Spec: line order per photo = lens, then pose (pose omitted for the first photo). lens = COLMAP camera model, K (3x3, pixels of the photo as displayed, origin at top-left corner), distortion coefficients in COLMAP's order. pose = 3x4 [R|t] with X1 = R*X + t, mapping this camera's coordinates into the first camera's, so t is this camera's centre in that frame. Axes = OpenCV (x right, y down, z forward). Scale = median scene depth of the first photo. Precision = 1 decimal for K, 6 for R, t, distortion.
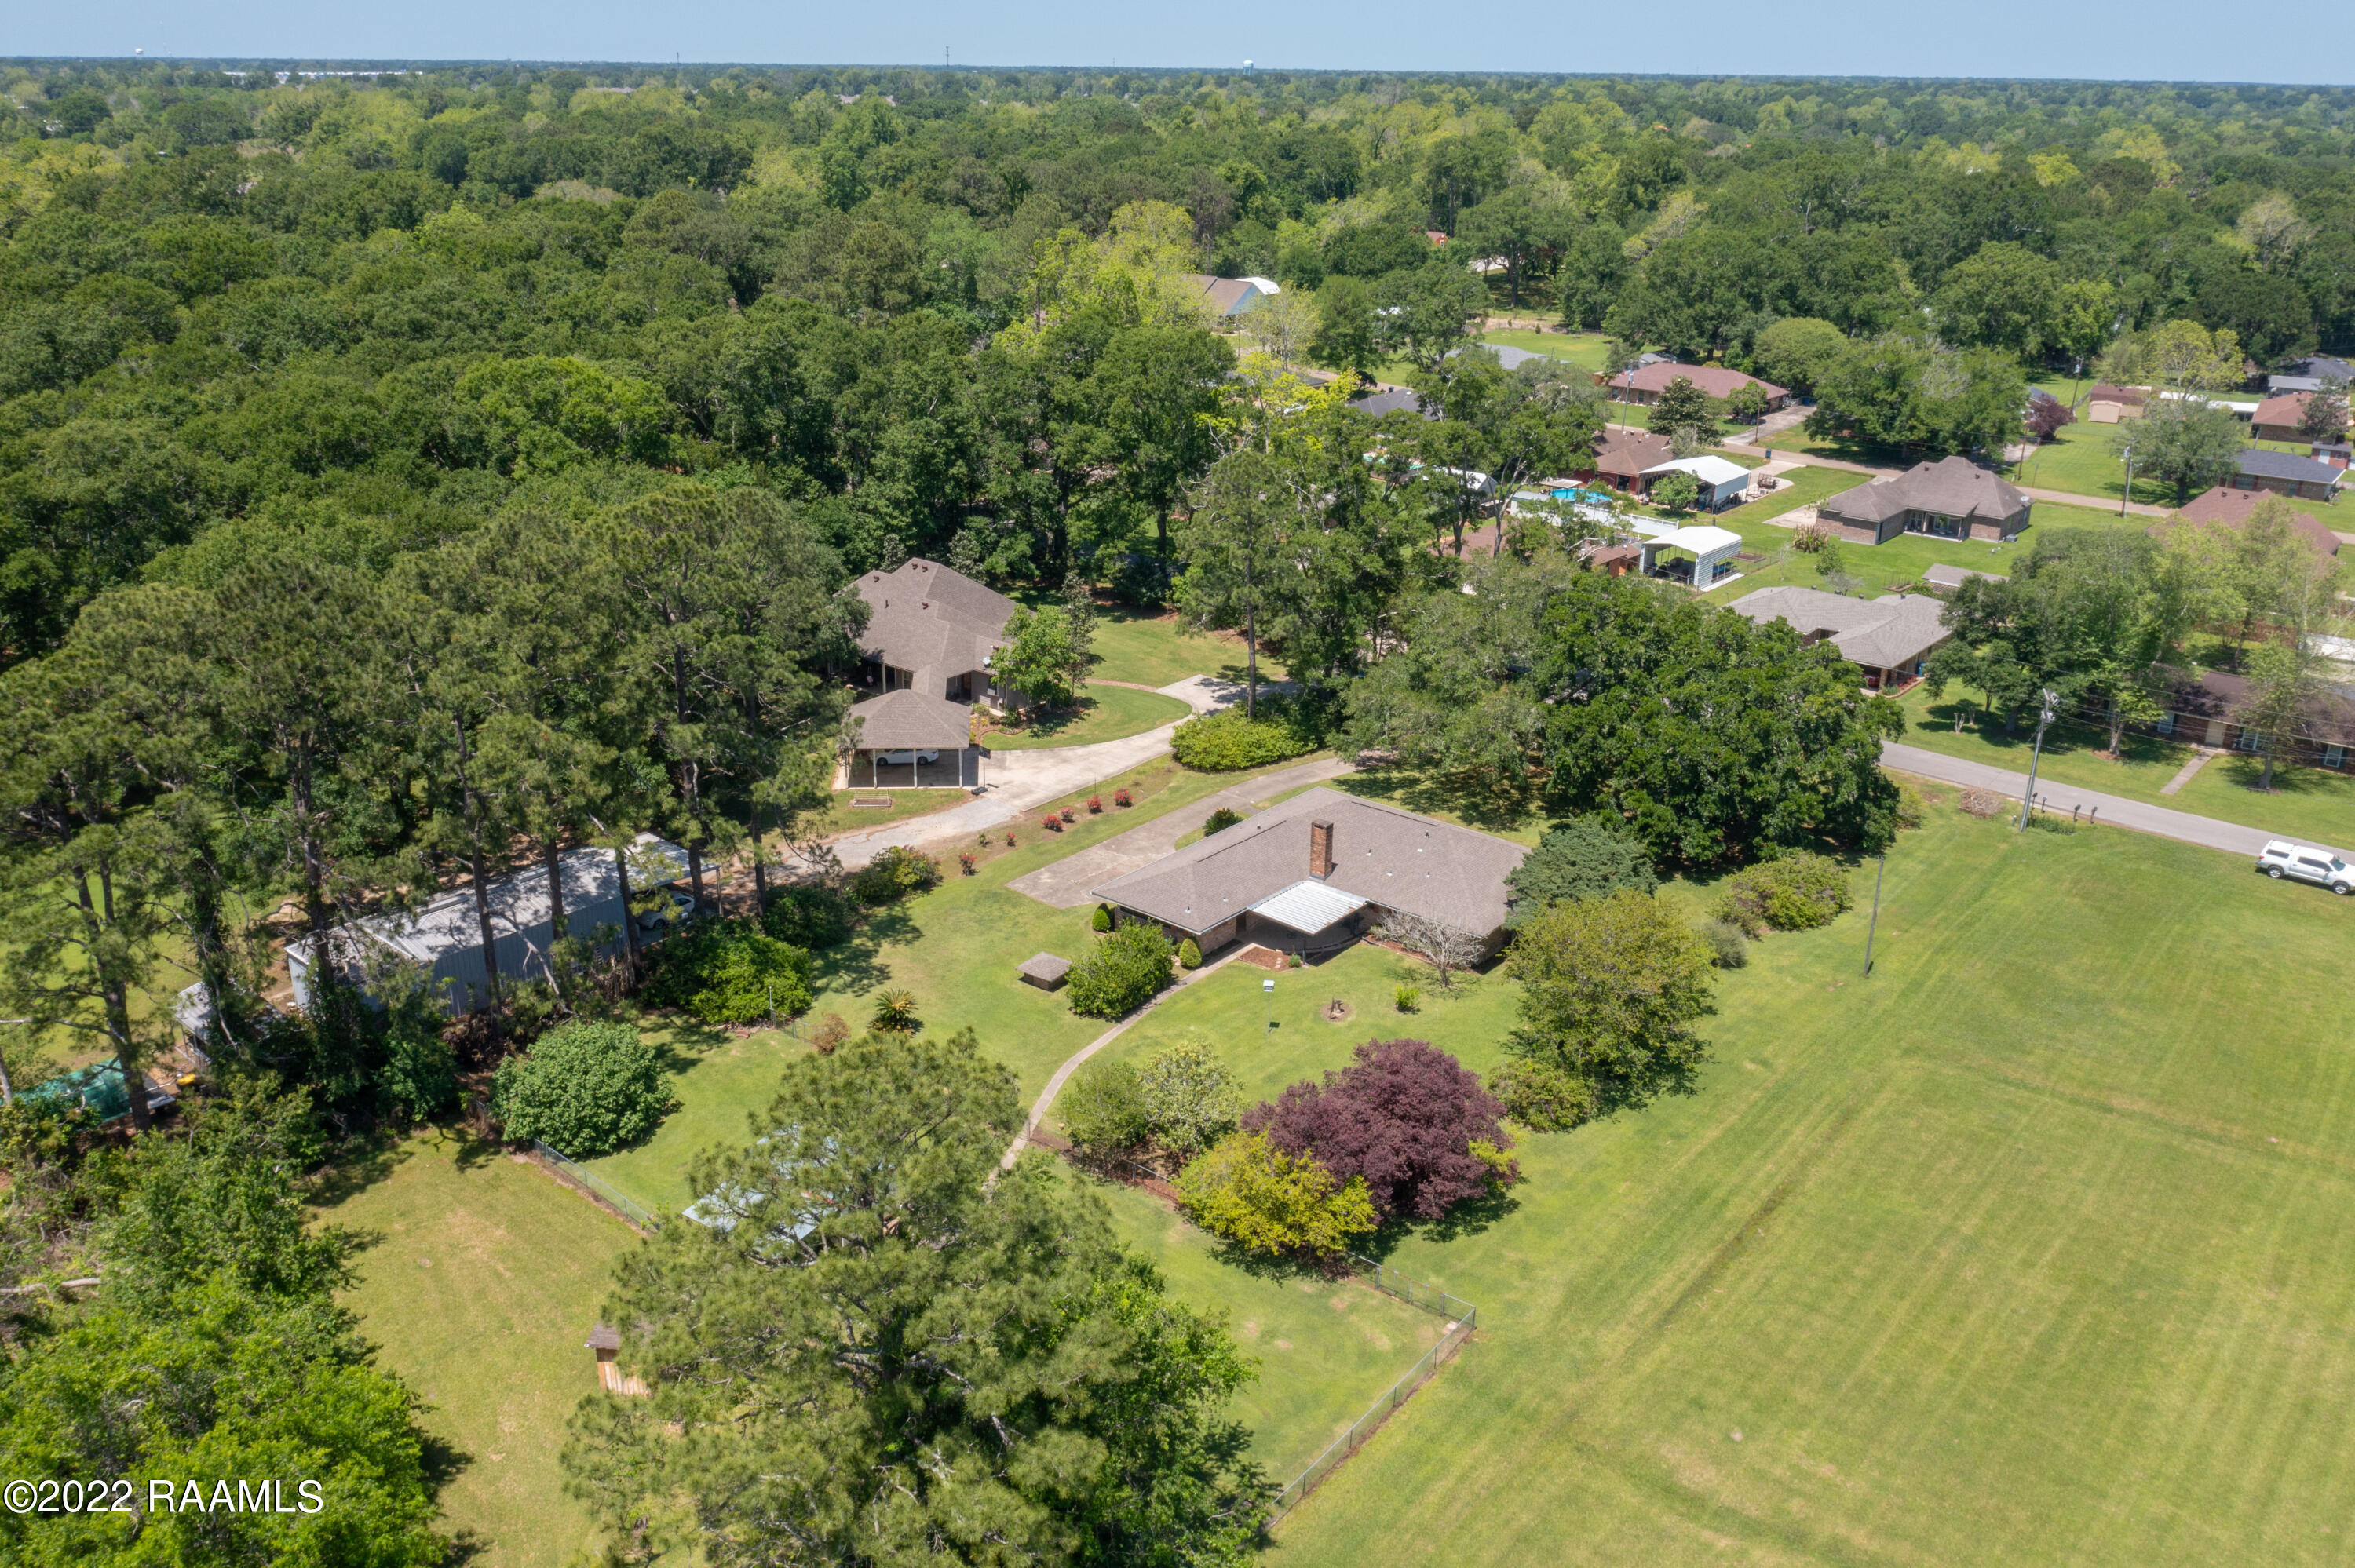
lens RADIAL K [[1833.1, 0, 1177.5], [0, 1833.1, 784.0], [0, 0, 1]] dist [-0.005841, -0.009989]
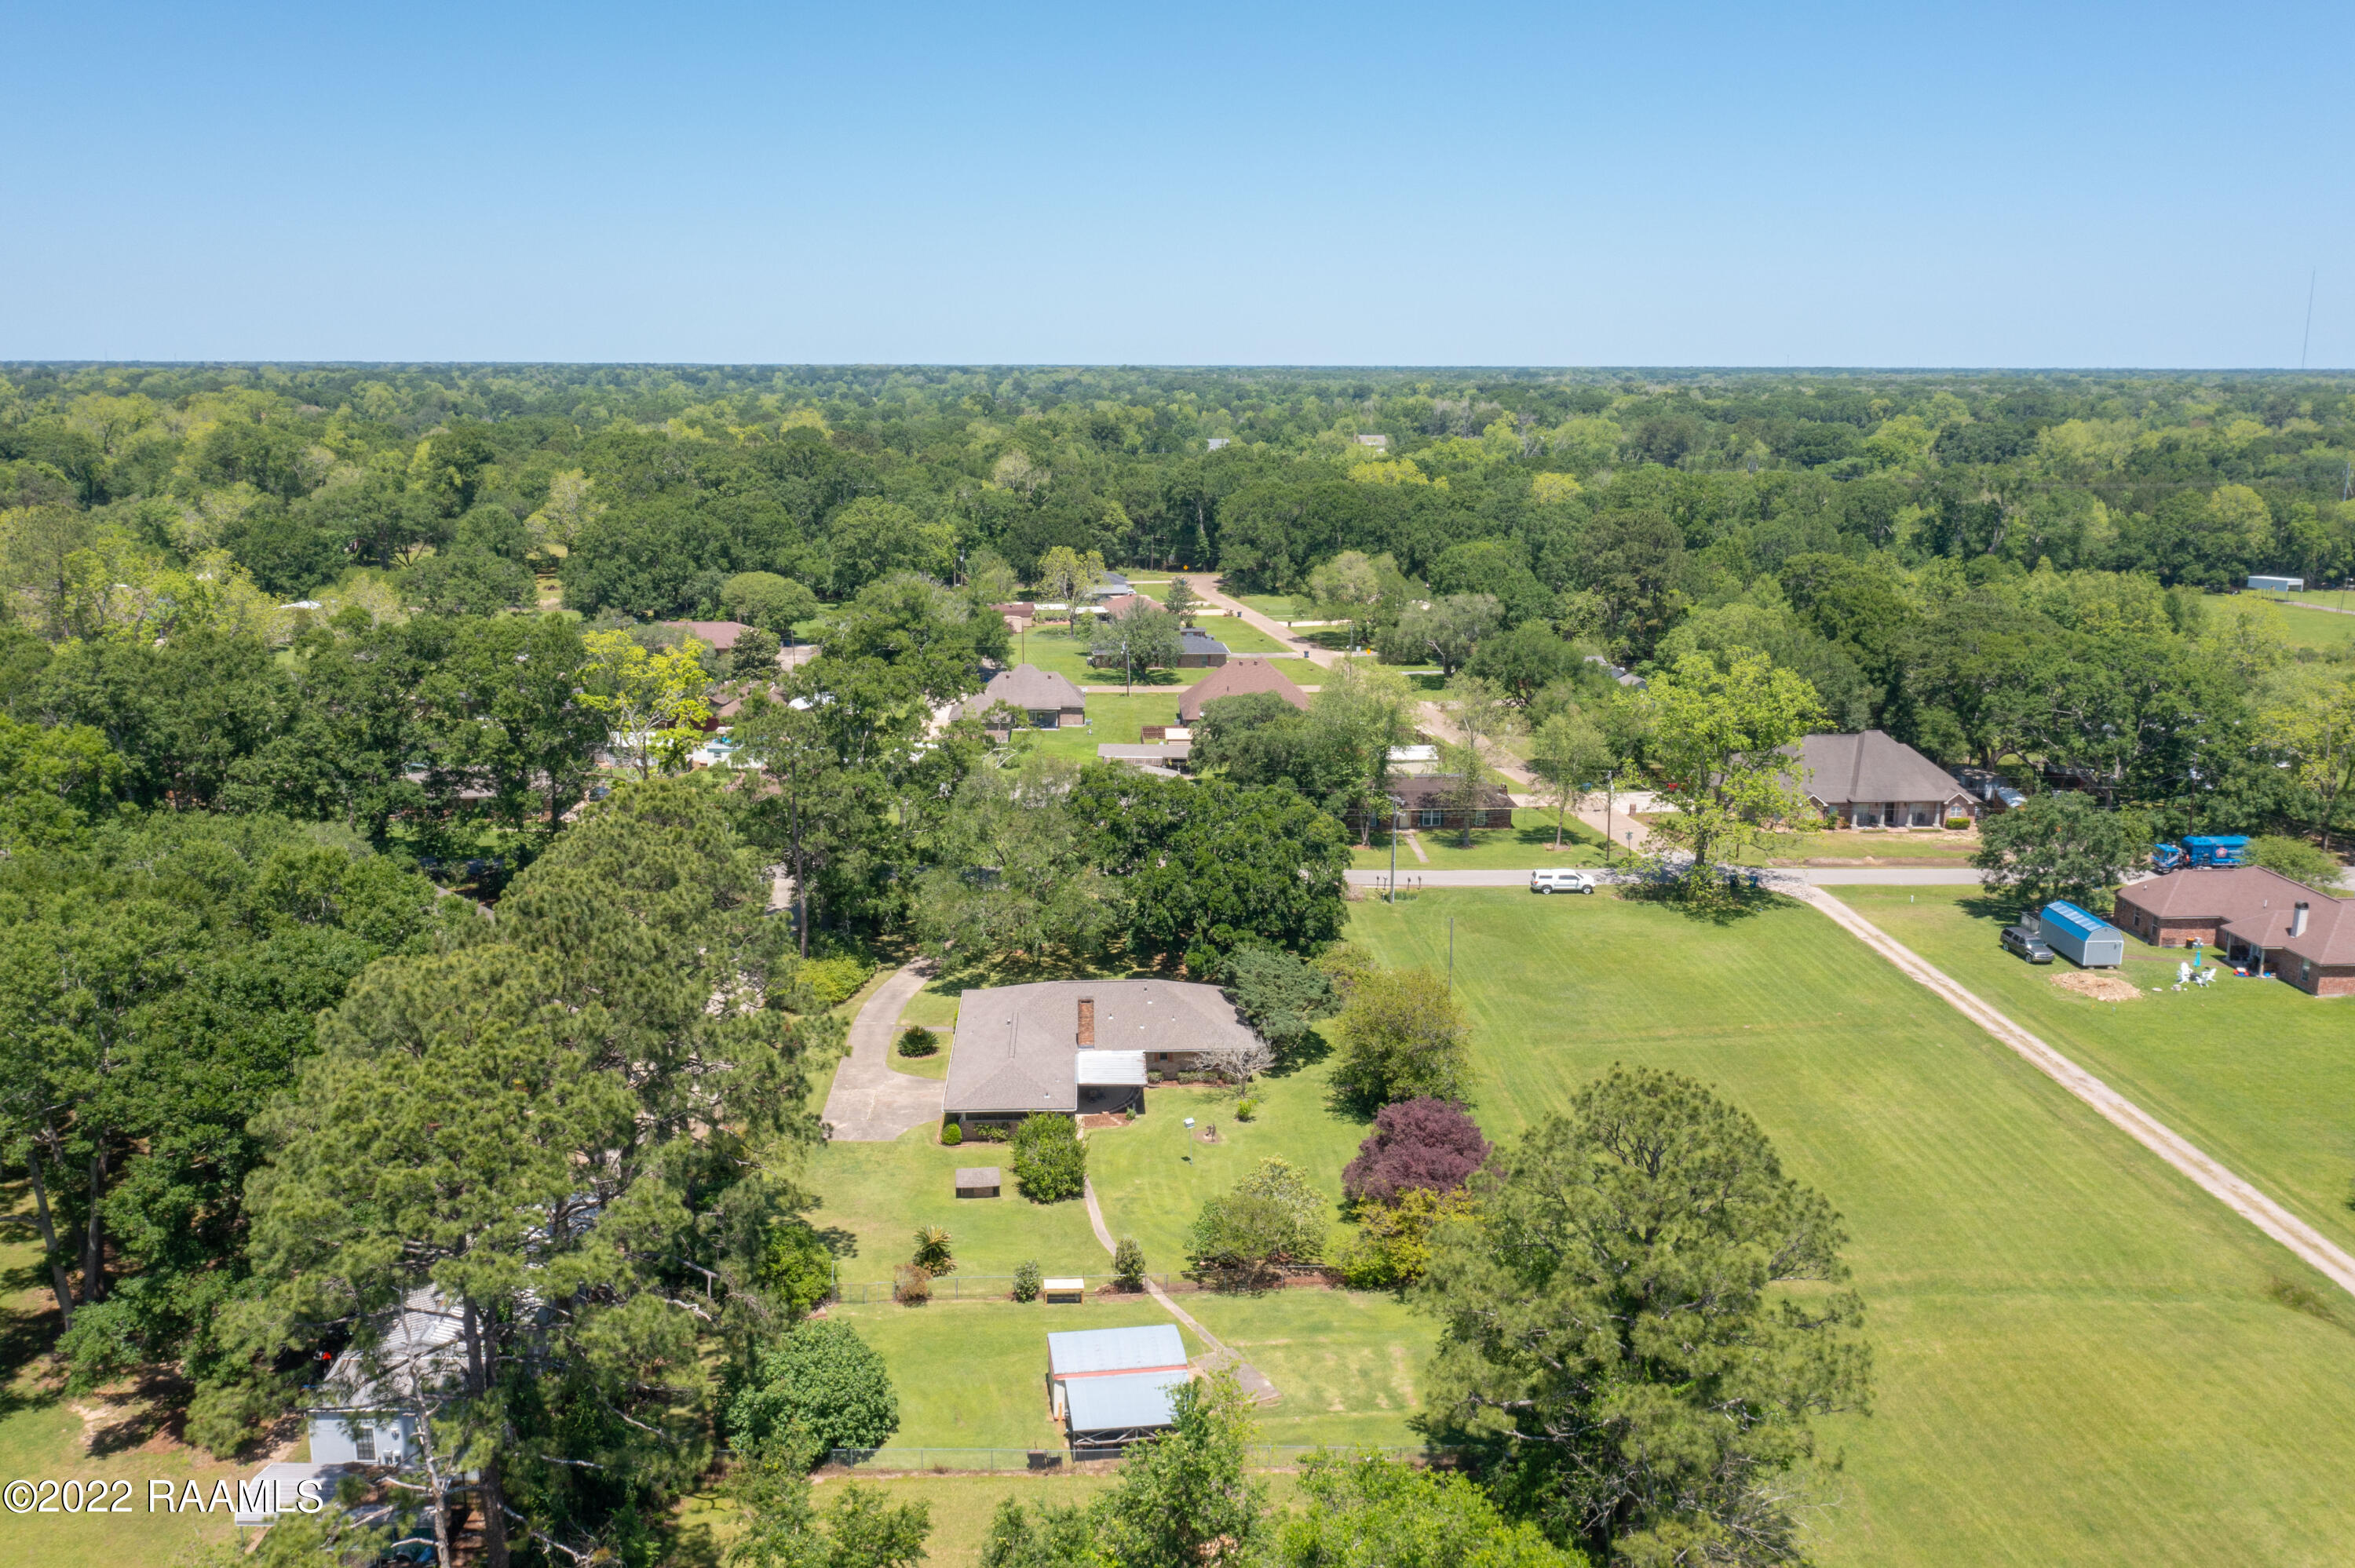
lens RADIAL K [[1833.1, 0, 1177.5], [0, 1833.1, 784.0], [0, 0, 1]] dist [-0.005841, -0.009989]
pose [[0.734813, -0.154953, 0.660332, -0.627503], [0.247152, 0.967791, -0.047929, -0.039573], [-0.631637, 0.198421, 0.749442, 0.088027]]
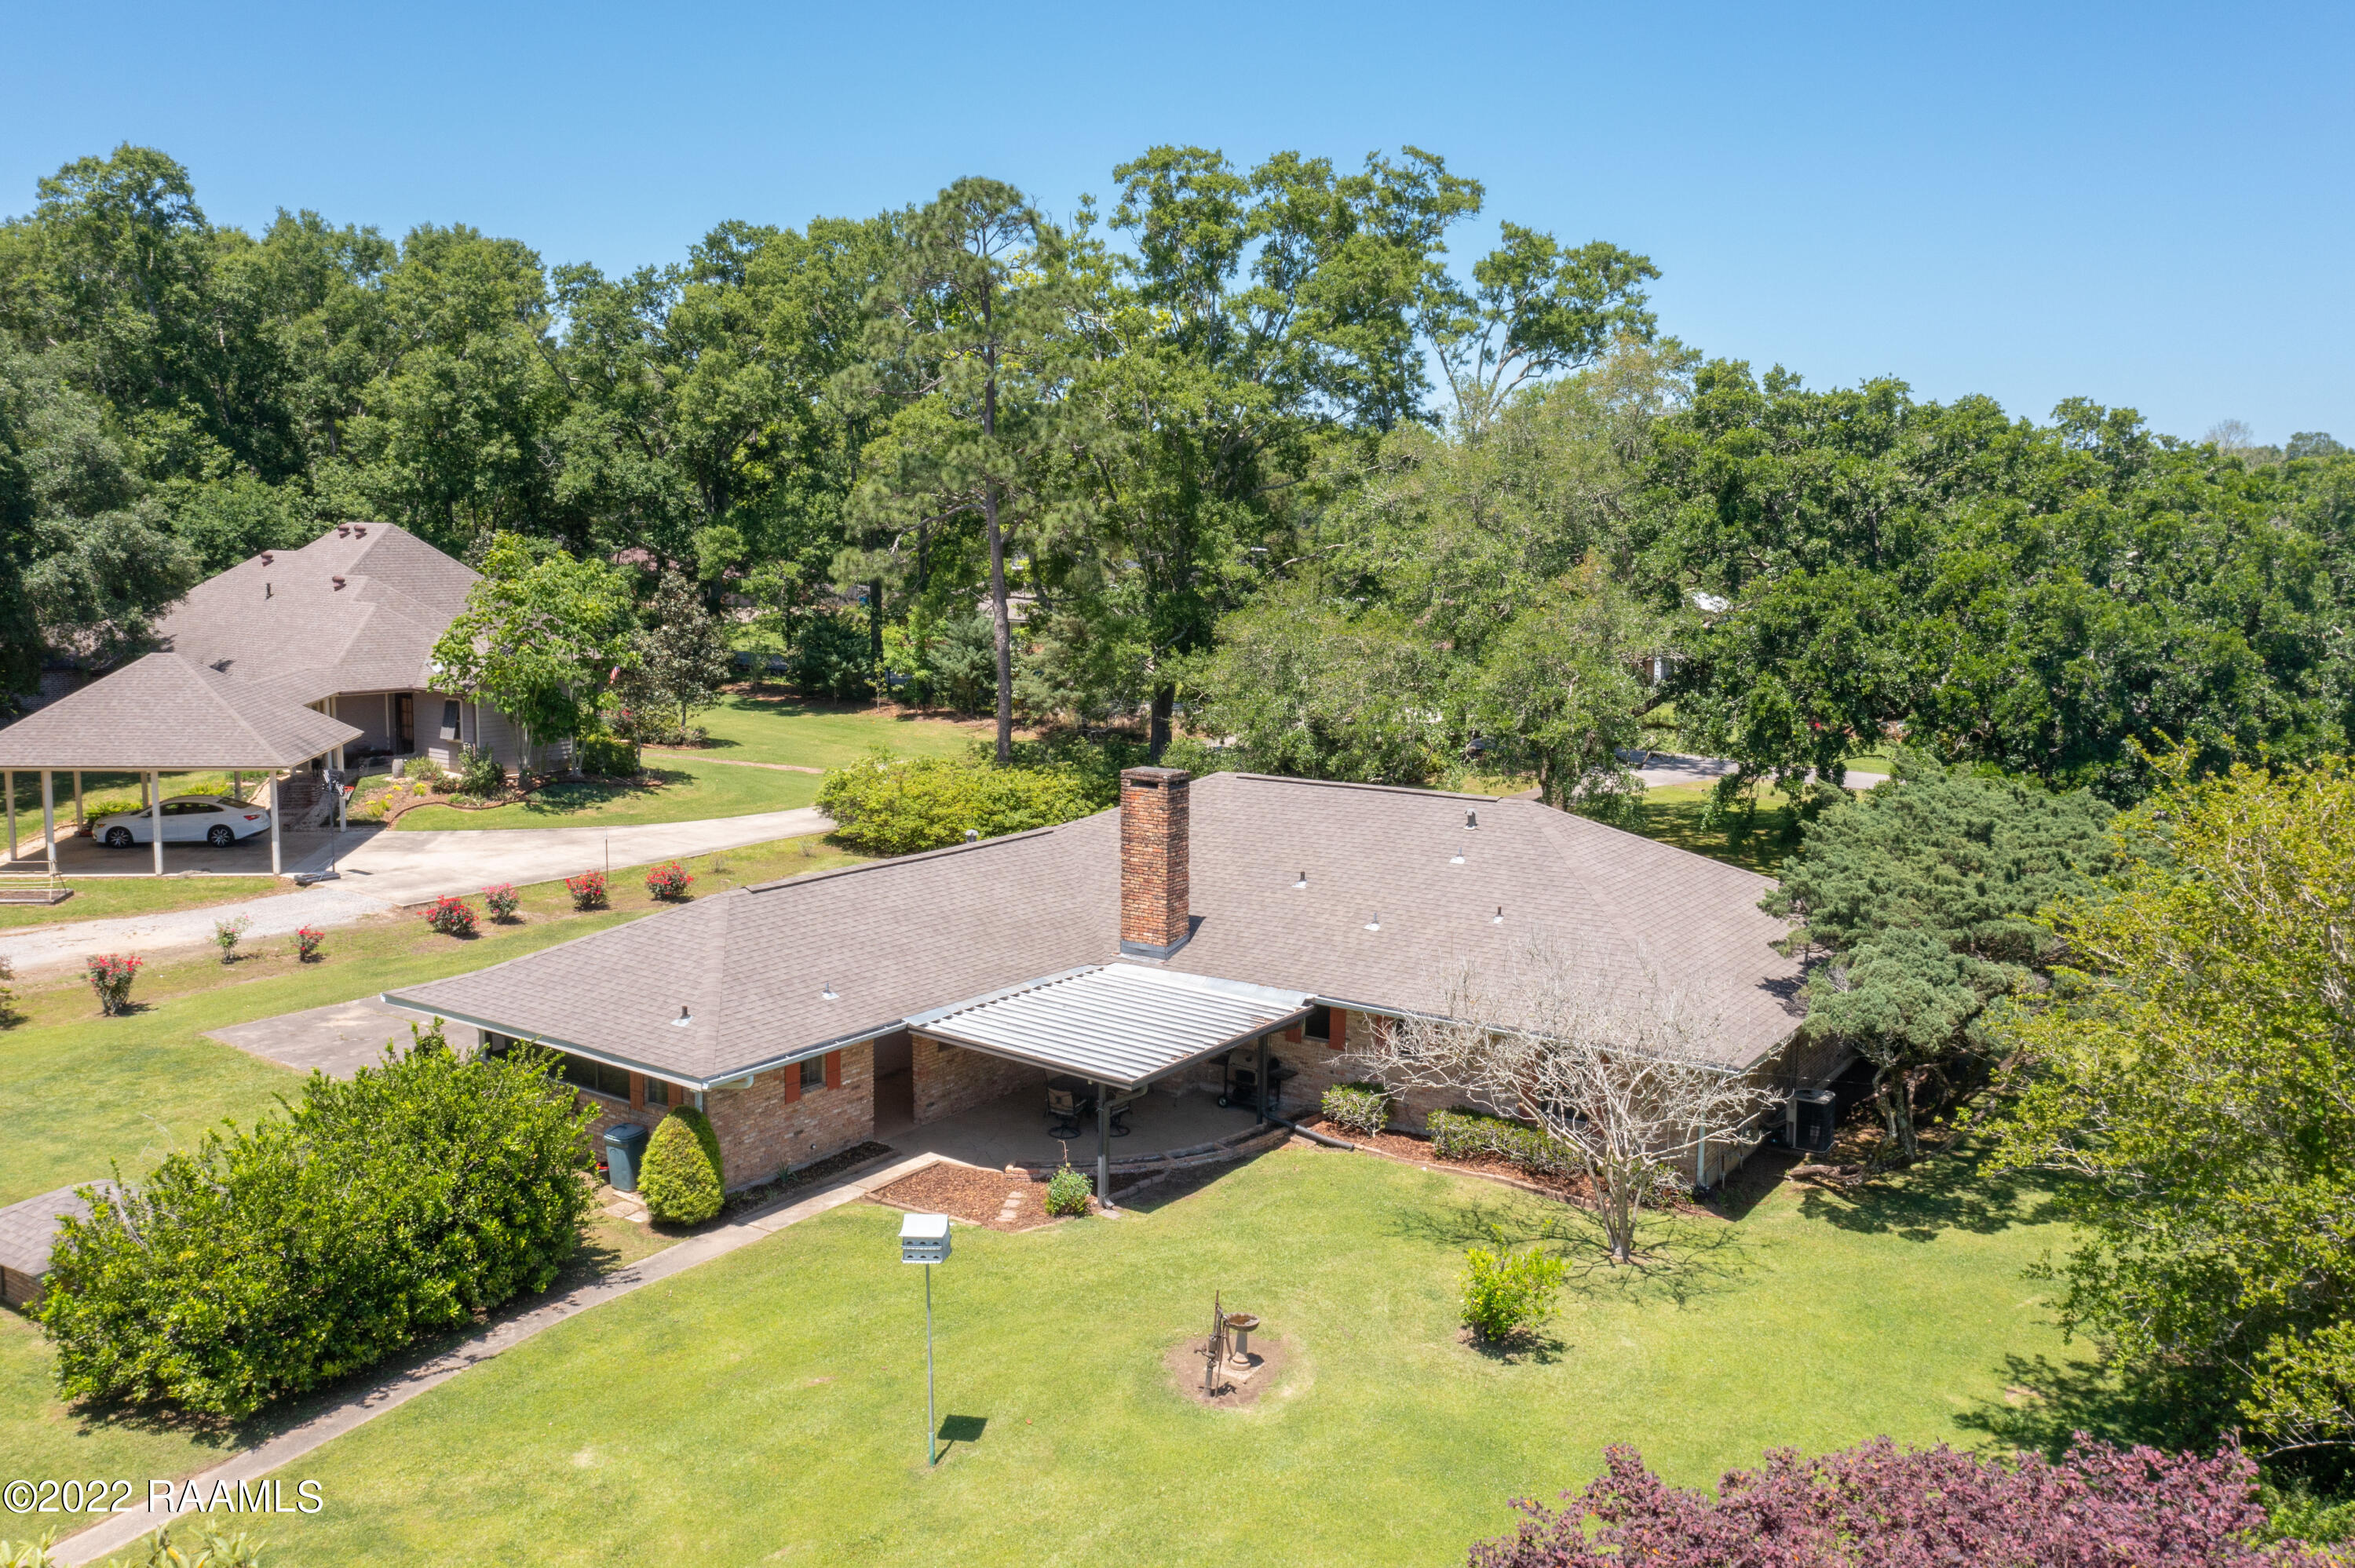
lens RADIAL K [[1833.1, 0, 1177.5], [0, 1833.1, 784.0], [0, 0, 1]] dist [-0.005841, -0.009989]
pose [[0.995898, -0.008059, 0.090122, 0.055464], [0.028586, 0.973035, -0.228878, 0.099157], [-0.085847, 0.230516, 0.969274, 0.708694]]
